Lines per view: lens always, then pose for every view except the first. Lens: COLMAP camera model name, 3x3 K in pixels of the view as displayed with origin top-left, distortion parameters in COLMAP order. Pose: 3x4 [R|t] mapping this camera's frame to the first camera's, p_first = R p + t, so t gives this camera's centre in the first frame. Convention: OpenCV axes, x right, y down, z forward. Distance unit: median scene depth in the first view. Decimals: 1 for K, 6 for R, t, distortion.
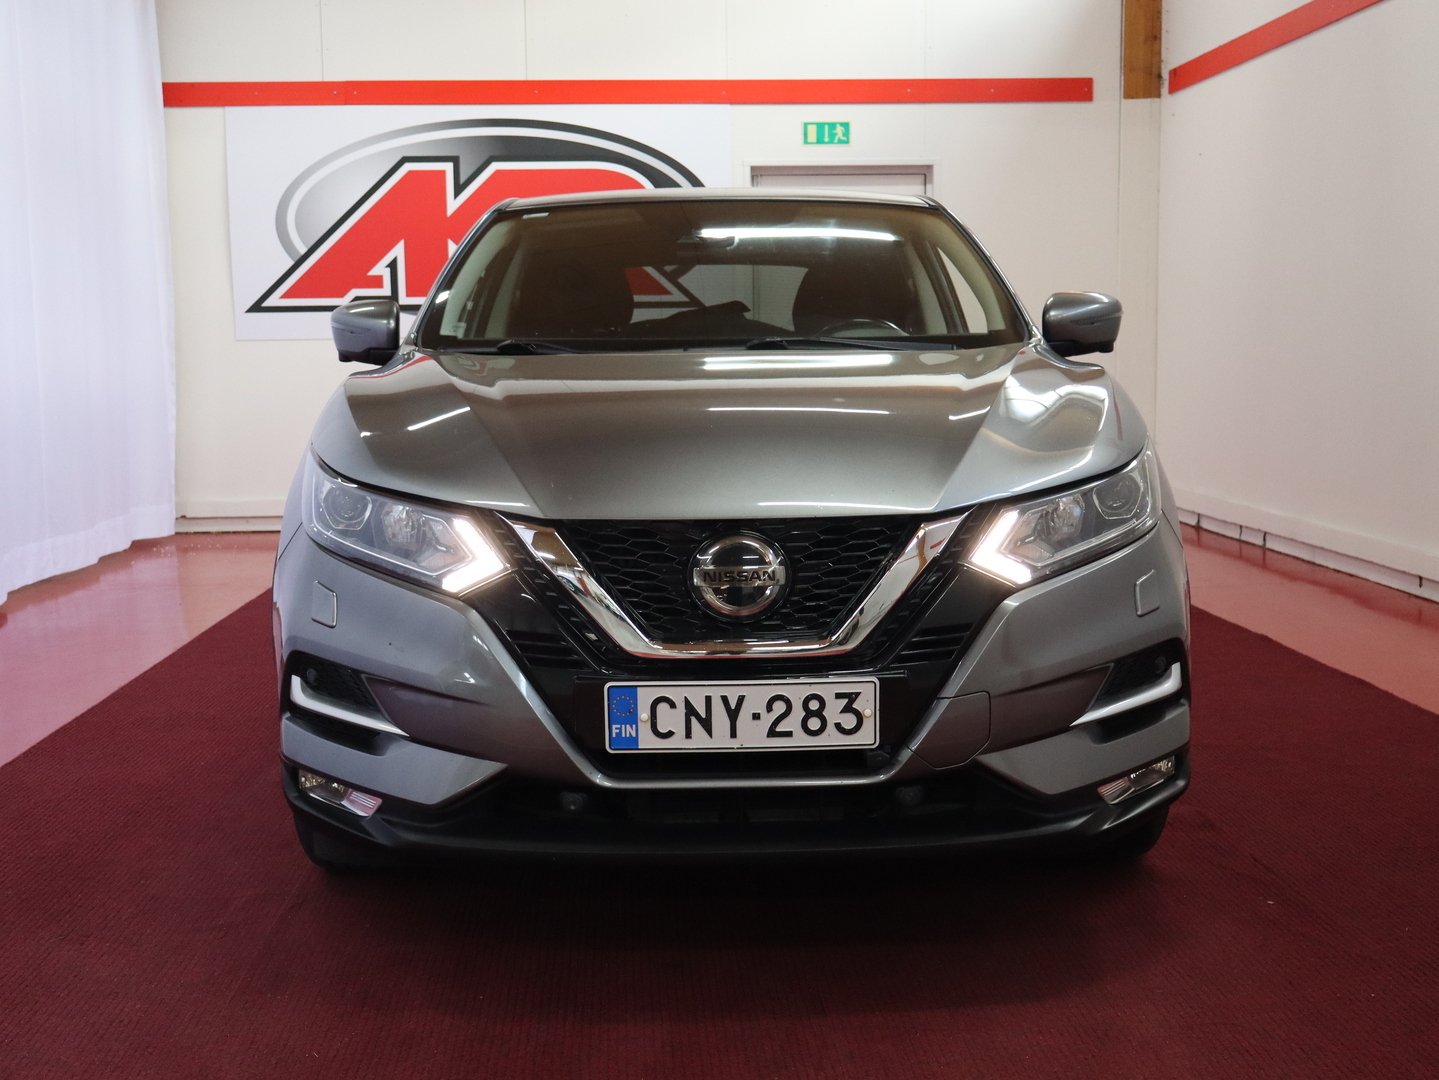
lens RADIAL K [[1592.5, 0, 719.5], [0, 1592.5, 540.0], [0, 0, 1]] dist [-0.009289, -0.020895]
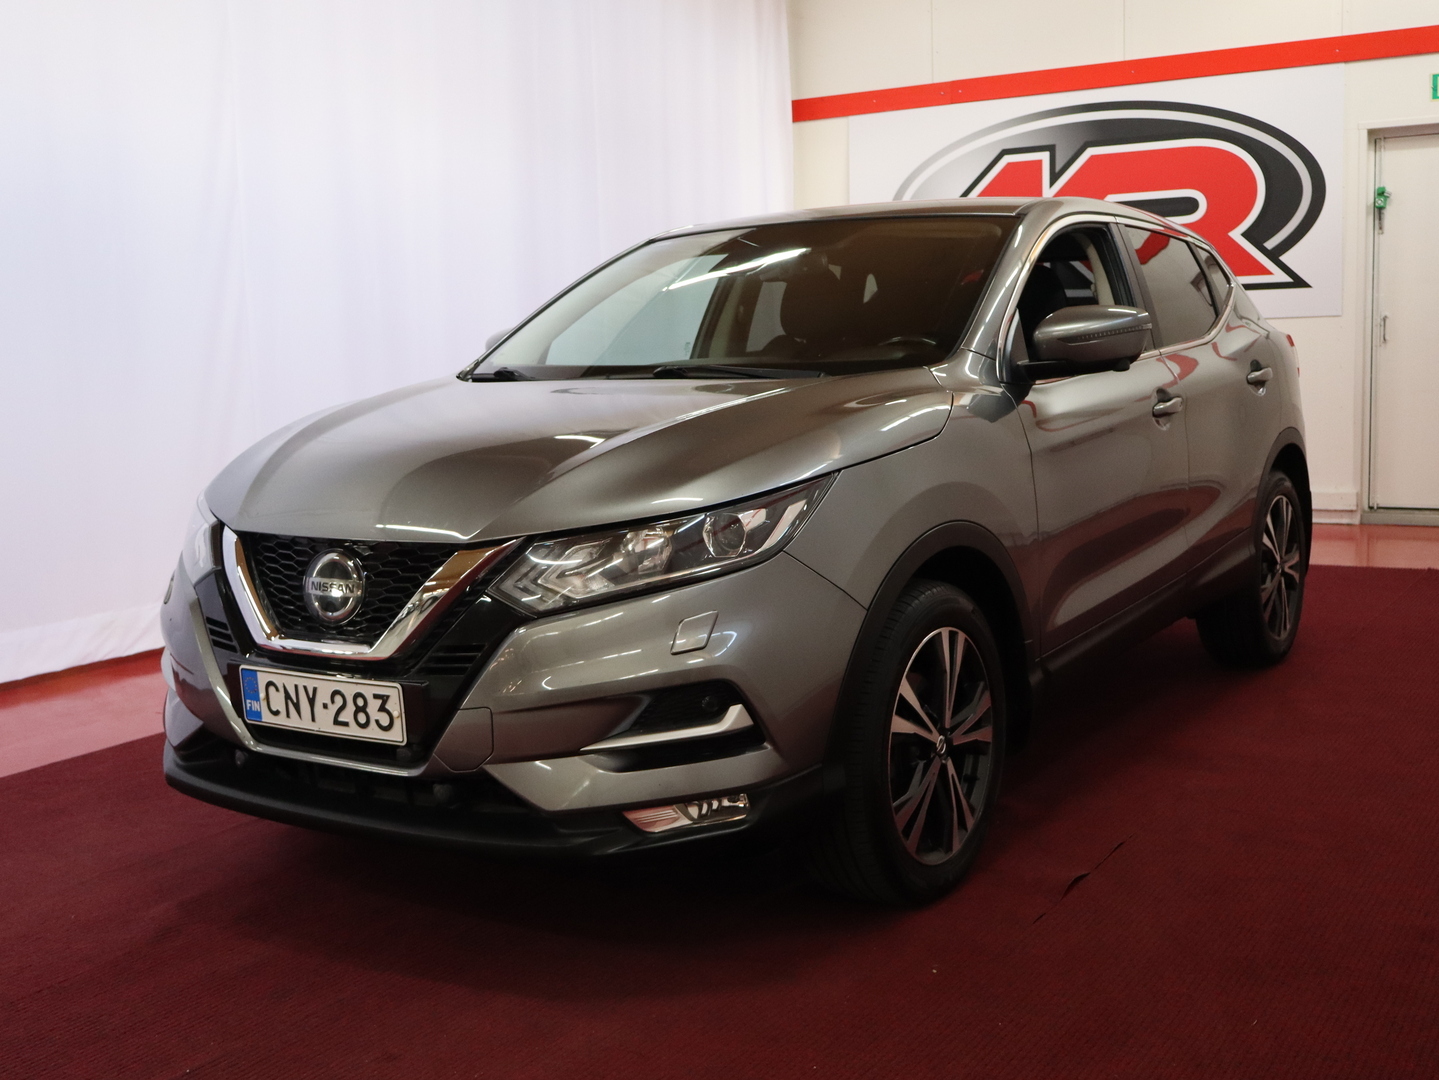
lens RADIAL K [[1599.8, 0, 719.5], [0, 1599.8, 540.0], [0, 0, 1]] dist [-0.005188, -0.025211]
pose [[0.829626, 0.055648, -0.555540, 0.889000], [-0.044373, 0.998445, 0.033748, -0.063862], [0.556554, -0.003347, 0.830805, 0.165653]]
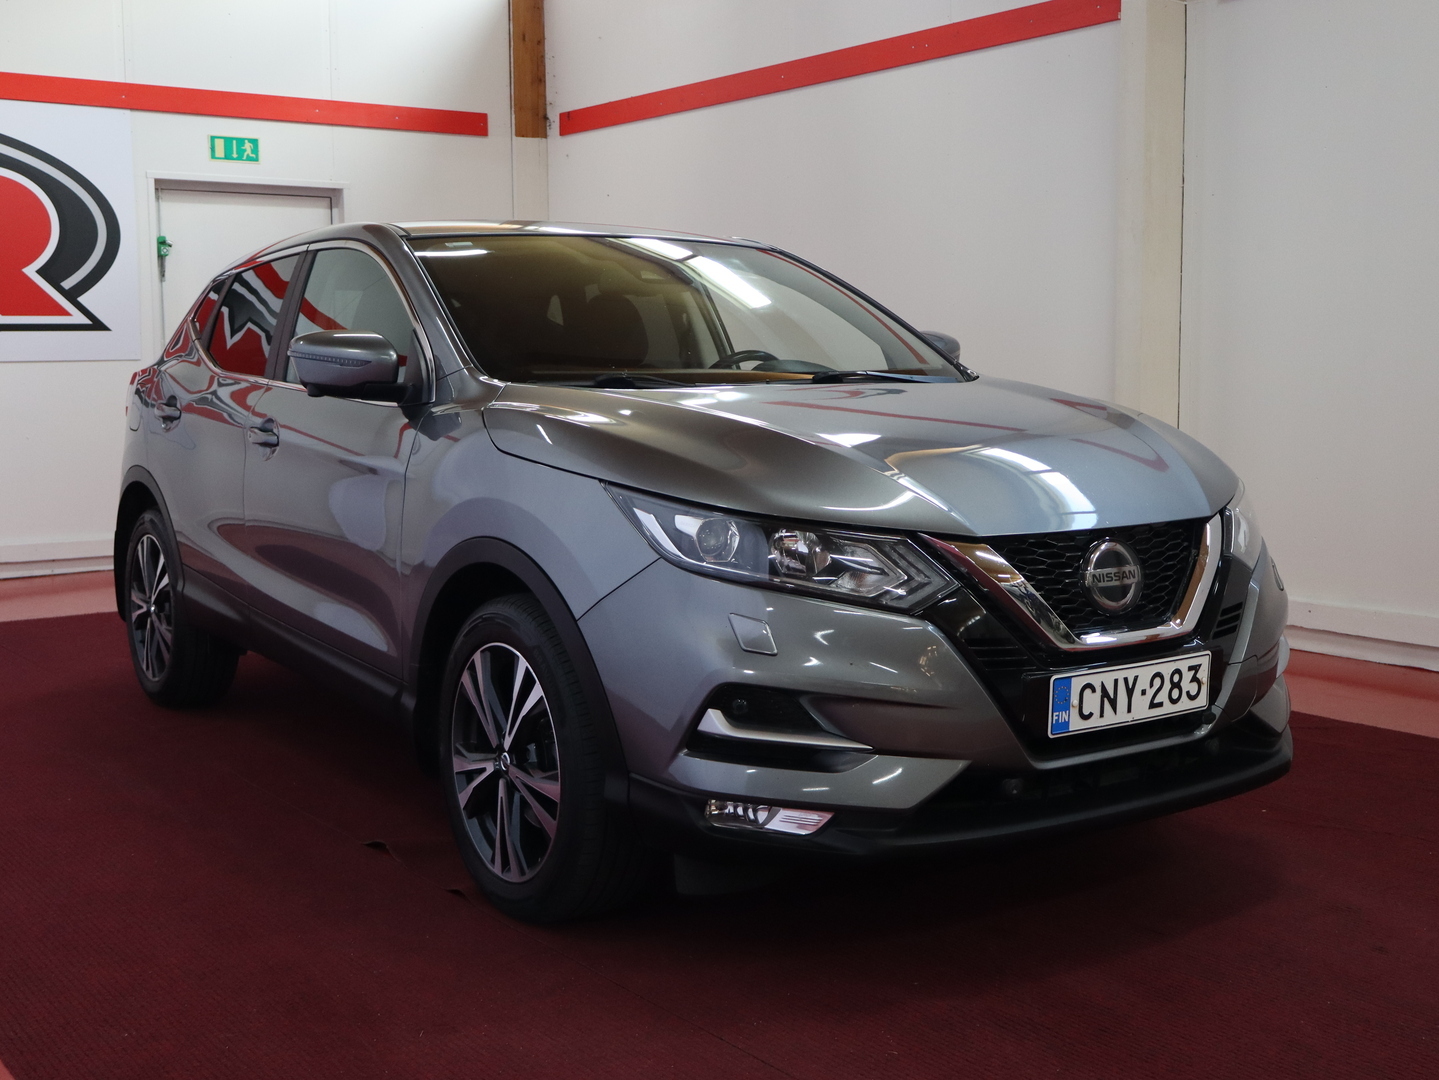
lens RADIAL K [[1638.6, 0, 719.5], [0, 1638.6, 540.0], [0, 0, 1]] dist [-0.007670, -0.015923]
pose [[0.842747, -0.052953, 0.535699, -0.862256], [0.062530, 0.998043, 0.000283, -0.022465], [-0.534665, 0.033259, 0.844409, 0.125049]]
